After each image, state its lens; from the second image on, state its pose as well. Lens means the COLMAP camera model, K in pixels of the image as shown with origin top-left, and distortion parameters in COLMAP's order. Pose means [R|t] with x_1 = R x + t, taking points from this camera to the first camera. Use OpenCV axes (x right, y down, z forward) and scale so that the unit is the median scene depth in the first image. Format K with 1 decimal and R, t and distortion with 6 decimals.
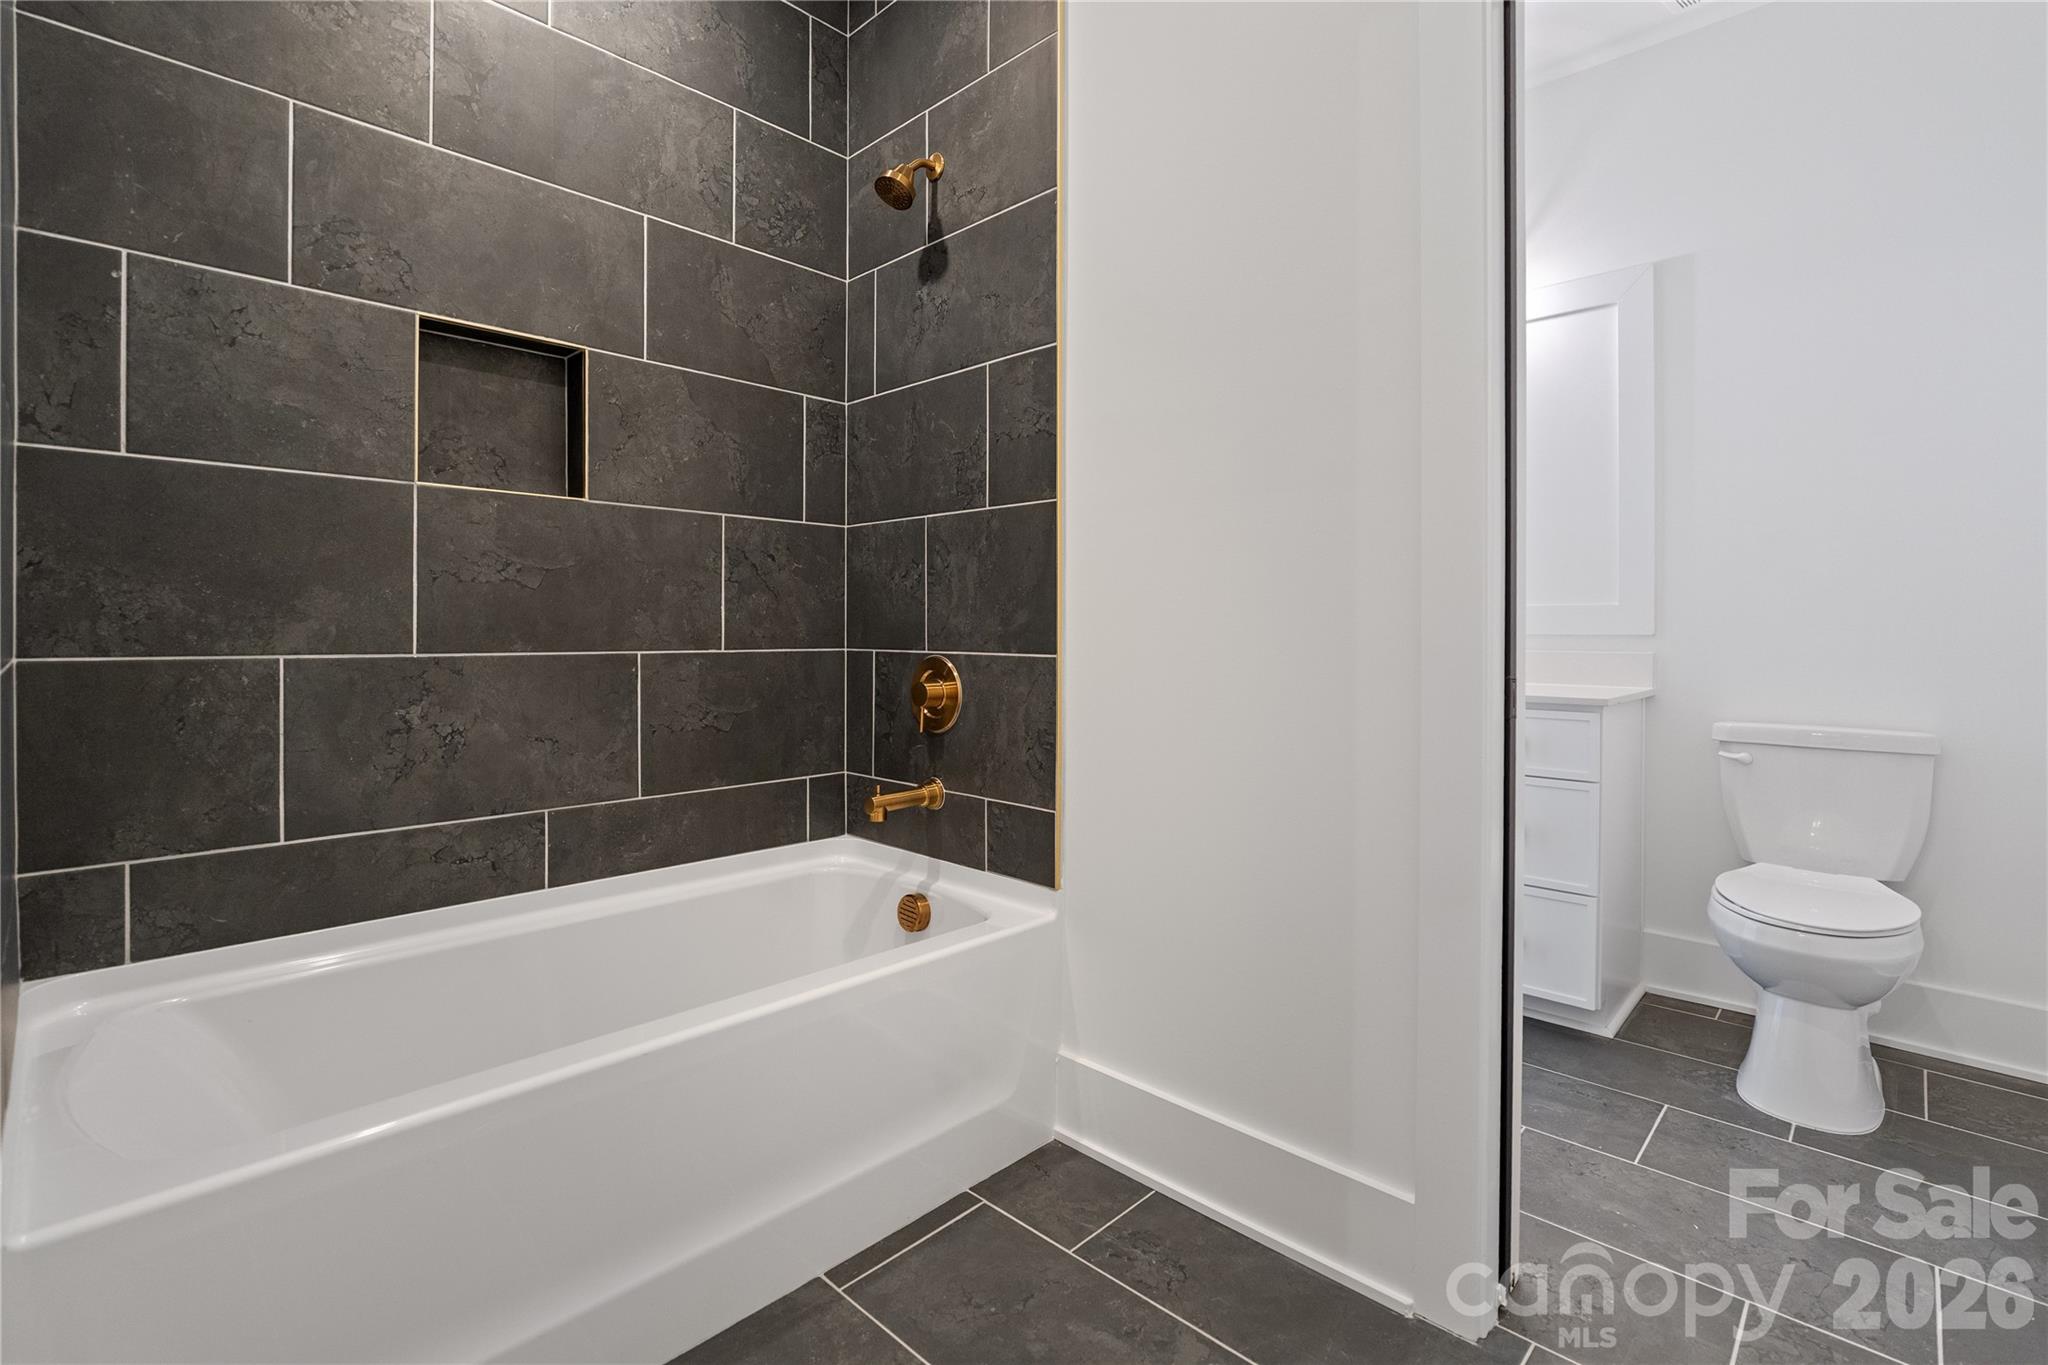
lens RADIAL K [[940.5, 0, 1022.2], [0, 940.5, 629.9], [0, 0, 1]] dist [-0.001529, -0.000051]
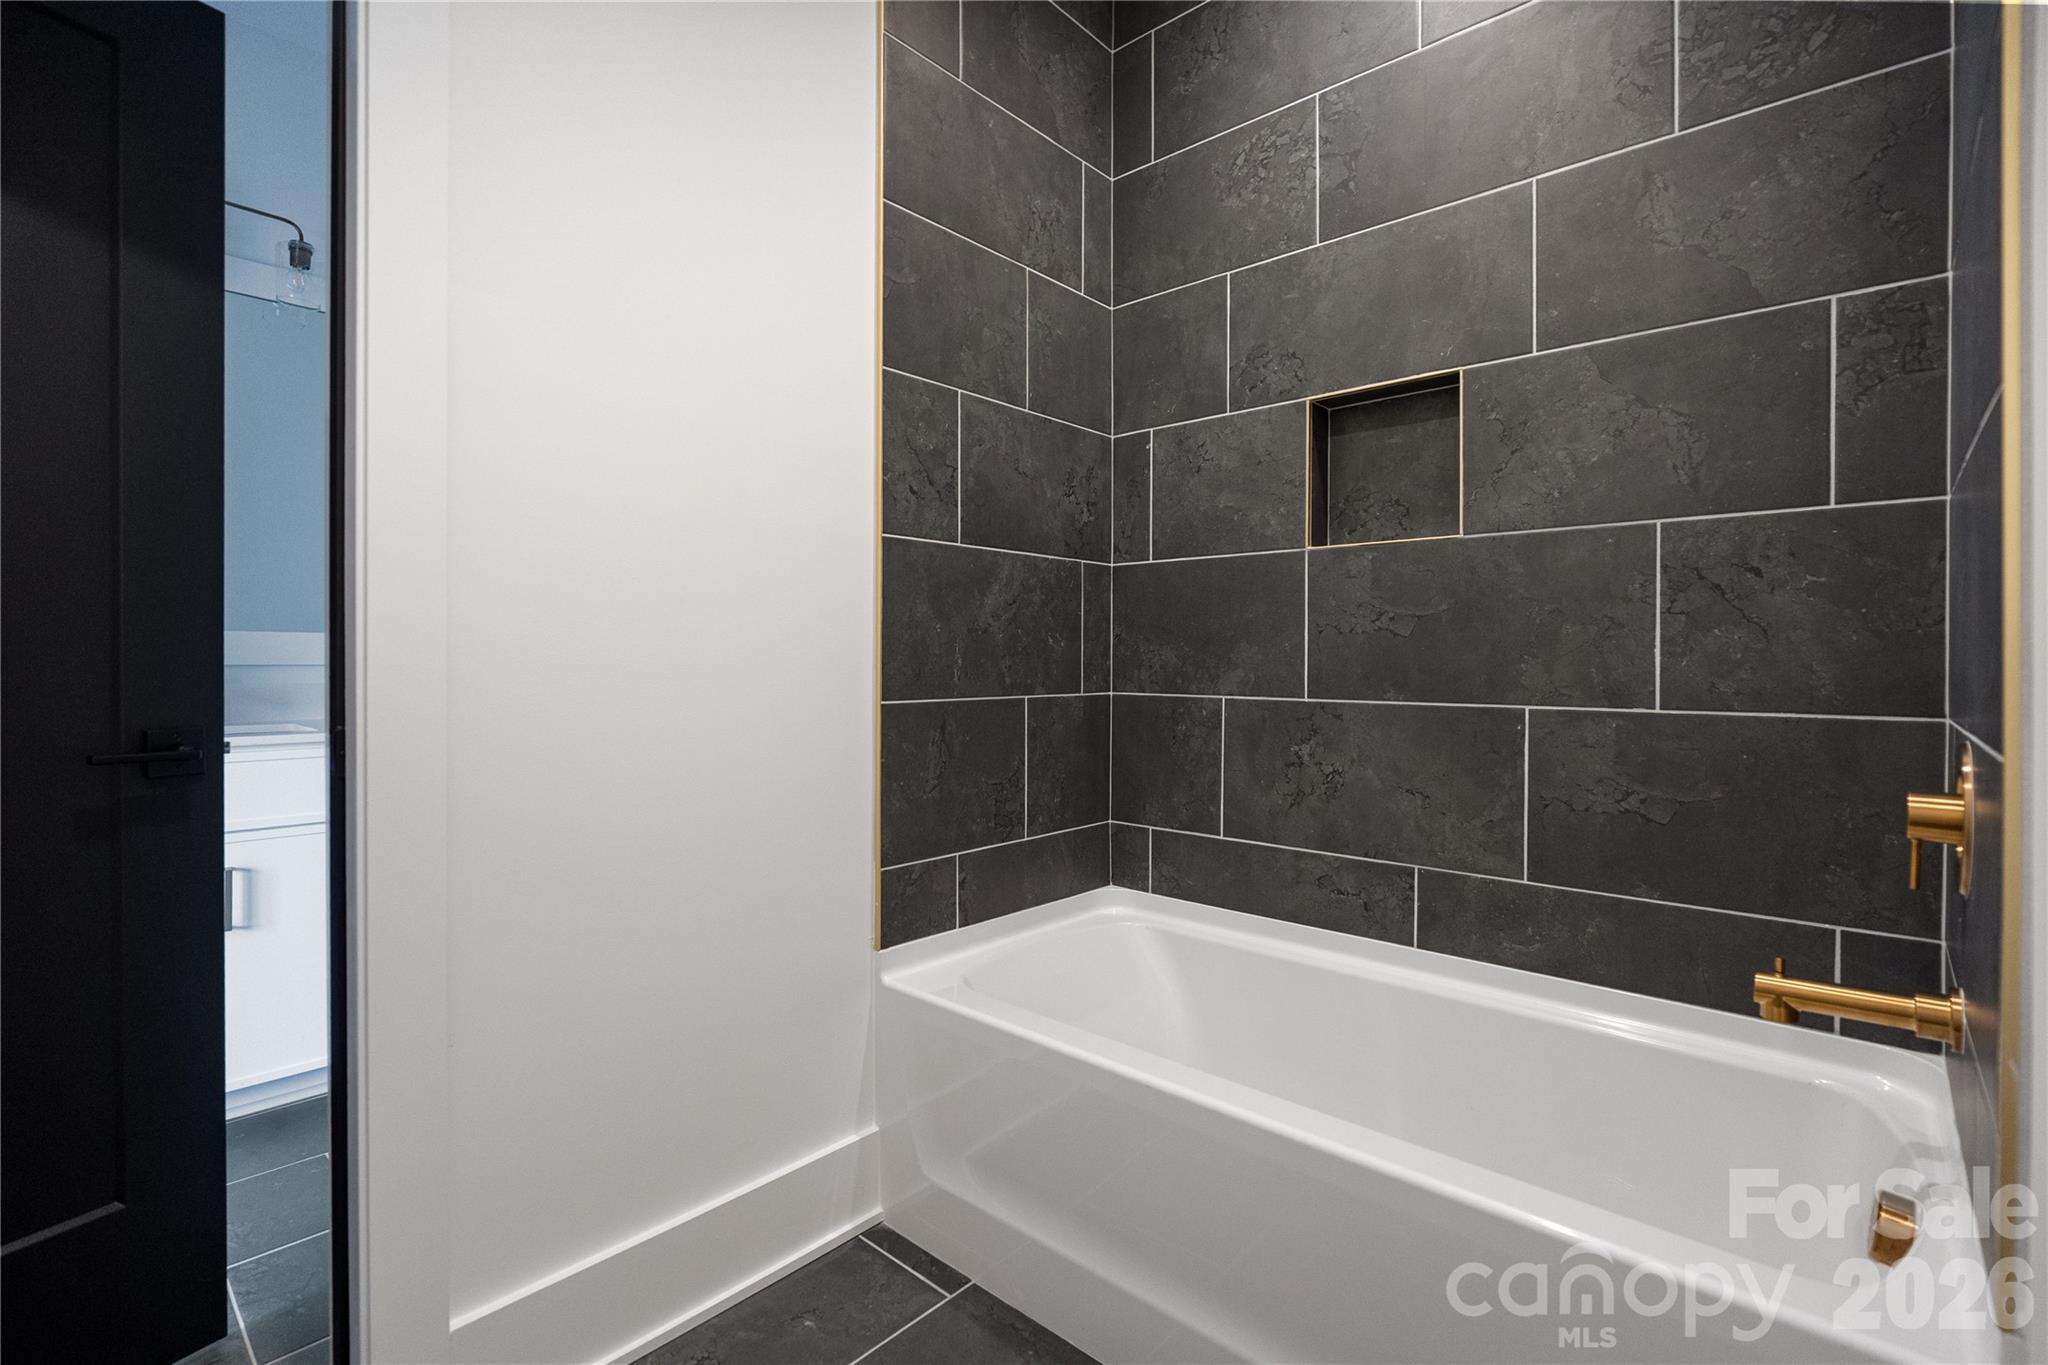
lens RADIAL K [[927.5, 0, 1021.3], [0, 927.5, 658.8], [0, 0, 1]] dist [-0.002717, -0.000512]
pose [[0.036547, -0.002069, -0.999330, 0.435546], [0.001620, 0.999997, -0.002011, -0.019636], [0.999331, -0.001545, 0.036550, 0.572388]]
